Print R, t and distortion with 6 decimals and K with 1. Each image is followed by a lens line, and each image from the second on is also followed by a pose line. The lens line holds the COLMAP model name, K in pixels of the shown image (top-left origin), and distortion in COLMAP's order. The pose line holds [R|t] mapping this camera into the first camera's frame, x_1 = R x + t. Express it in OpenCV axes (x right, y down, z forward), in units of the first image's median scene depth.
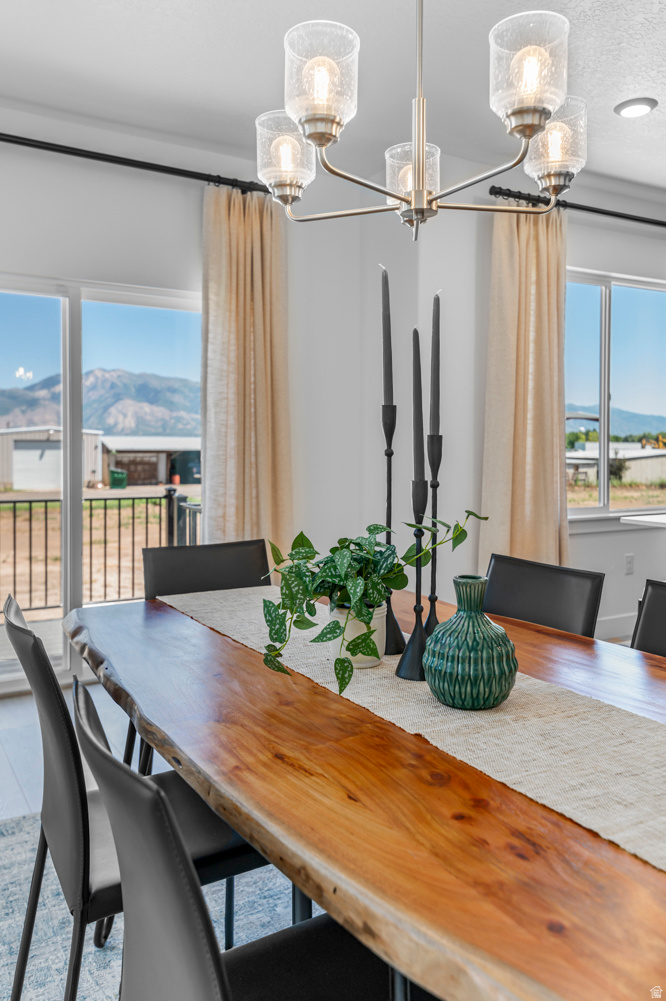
lens RADIAL K [[781.3, 0, 345.2], [0, 781.3, 455.8], [0, 0, 1]] dist [0.059302, -0.000297]
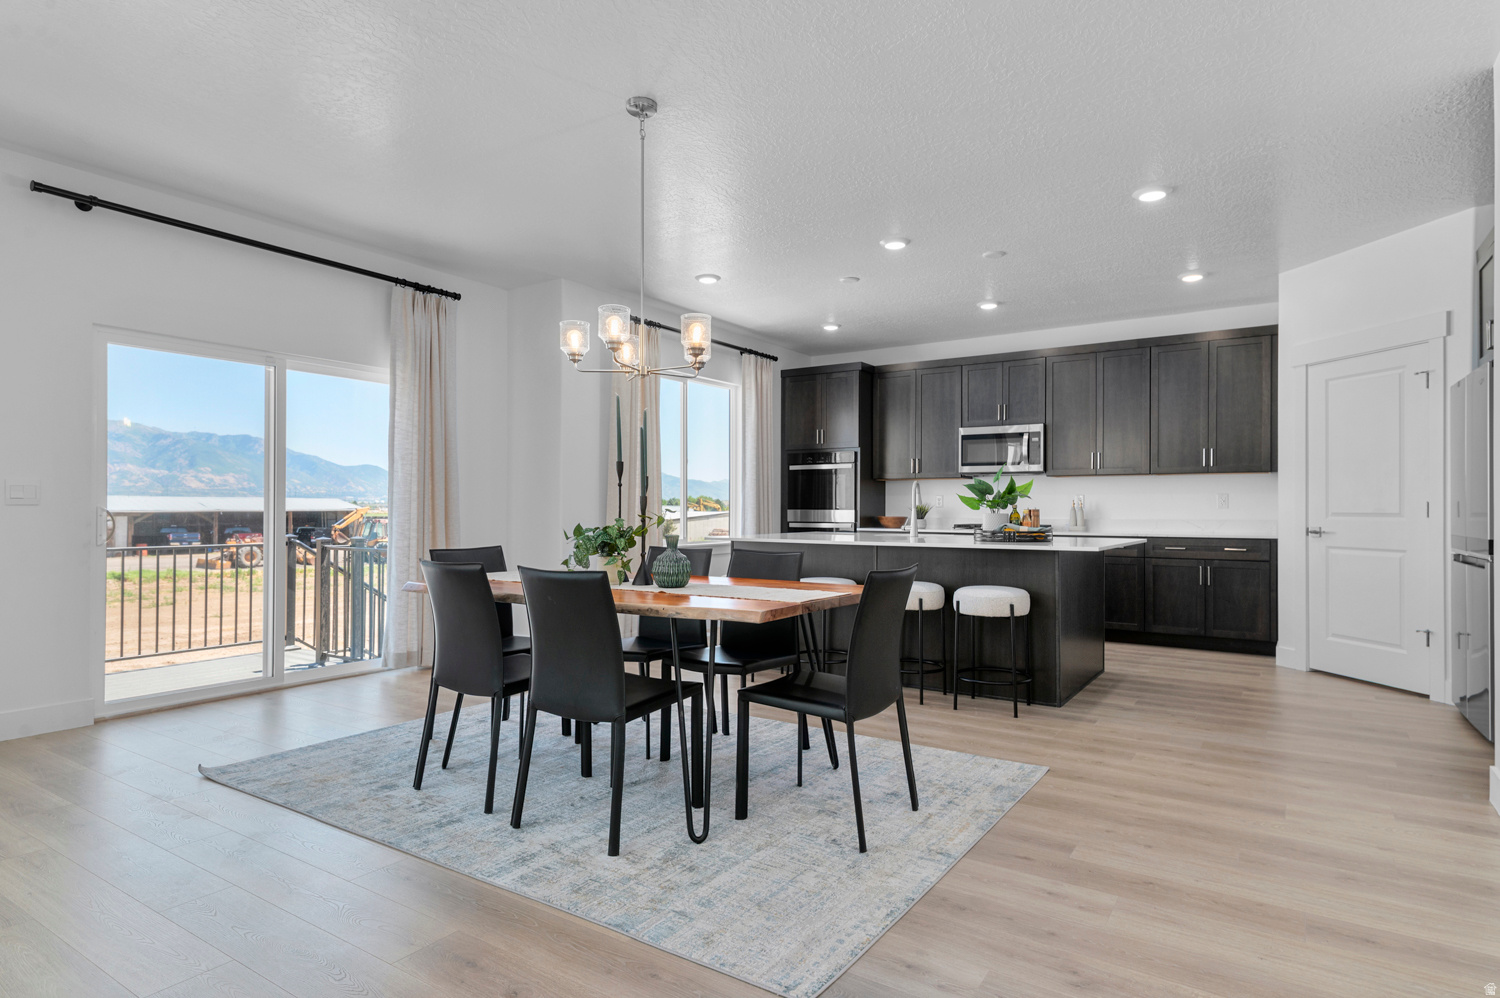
lens RADIAL K [[804.1, 0, 759.4], [0, 804.1, 497.2], [0, 0, 1]] dist [0.027019, -0.006227]
pose [[0.899505, 0.006609, 0.436860, -0.215288], [0.005070, 0.999660, -0.025562, 0.033786], [-0.436881, 0.025208, 0.899166, -0.423391]]
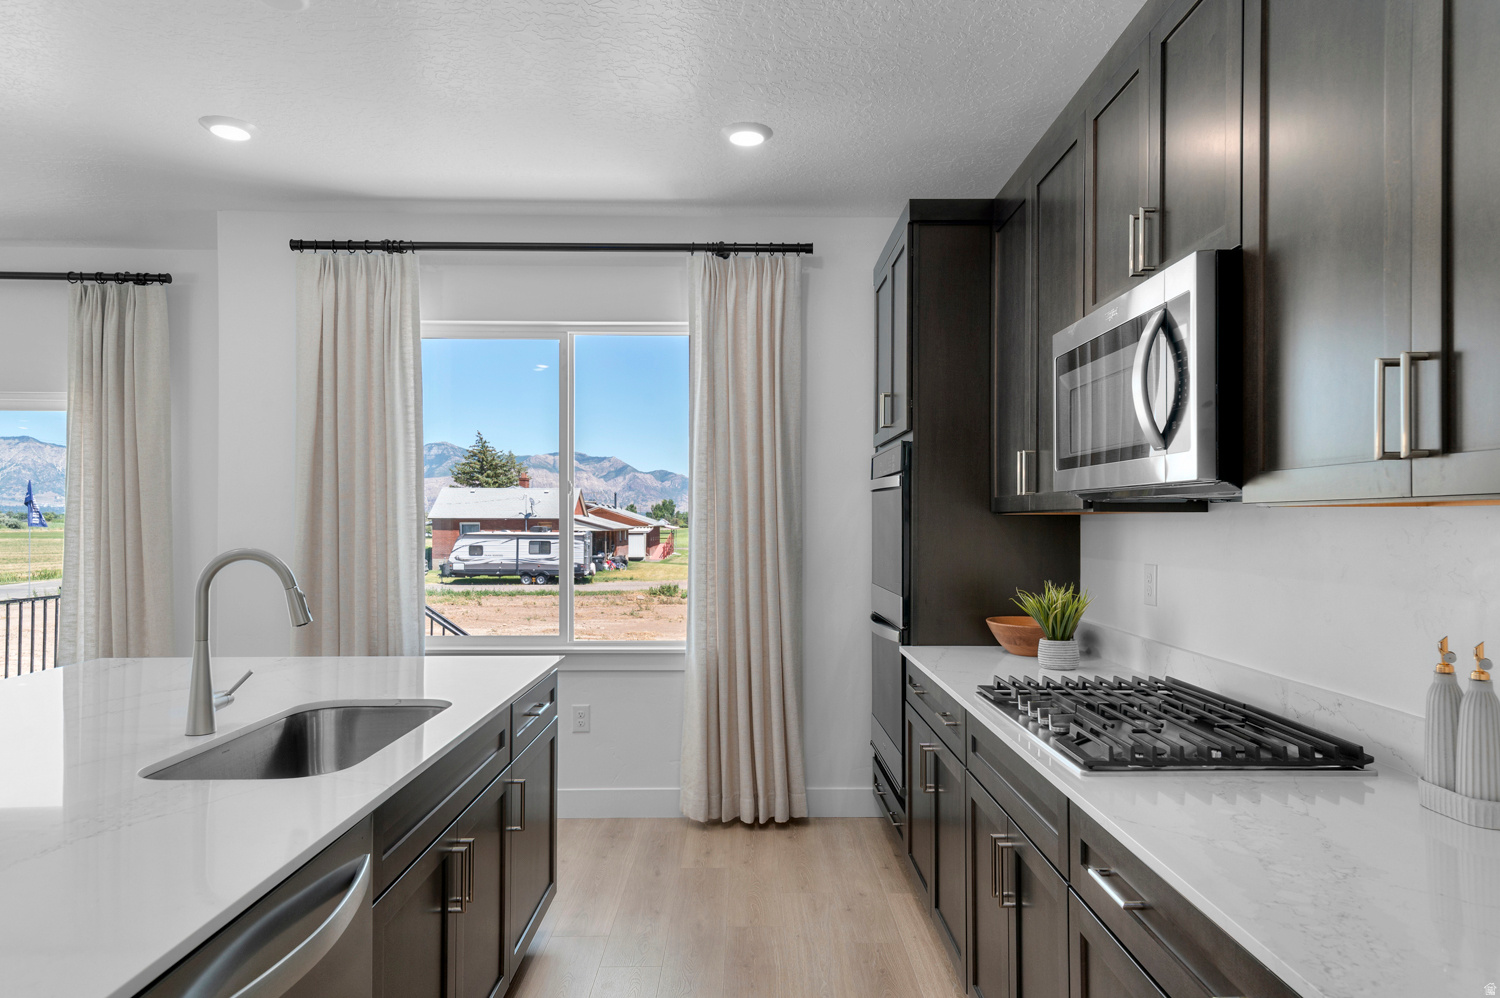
lens RADIAL K [[935.0, 0, 764.6], [0, 935.0, 501.0], [0, 0, 1]] dist [0.009880, 0.000524]
pose [[0.871859, -0.007220, -0.489704, 1.152143], [-0.010363, 0.999395, -0.033186, -0.041963], [0.489647, 0.034009, 0.871257, 0.413866]]
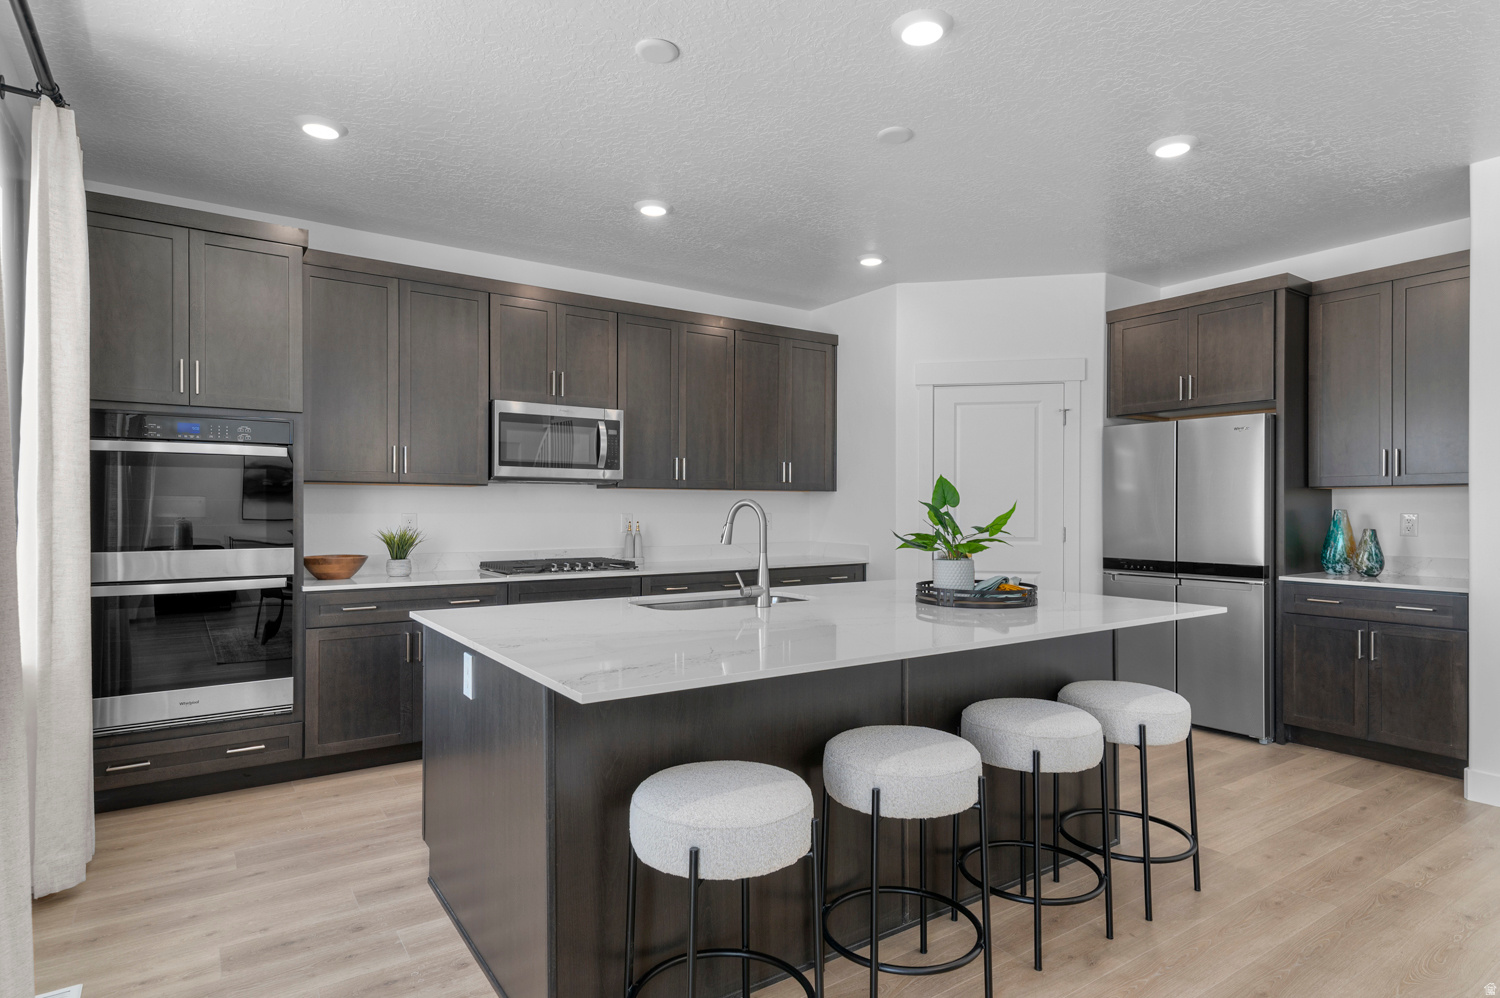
lens RADIAL K [[804.1, 0, 756.8], [0, 804.1, 505.9], [0, 0, 1]] dist [0.027019, -0.006227]
pose [[-0.066458, 0.000716, 0.997789, -0.096950], [0.013507, 0.999909, 0.000182, -0.023969], [-0.997698, 0.013489, -0.066462, 0.770249]]
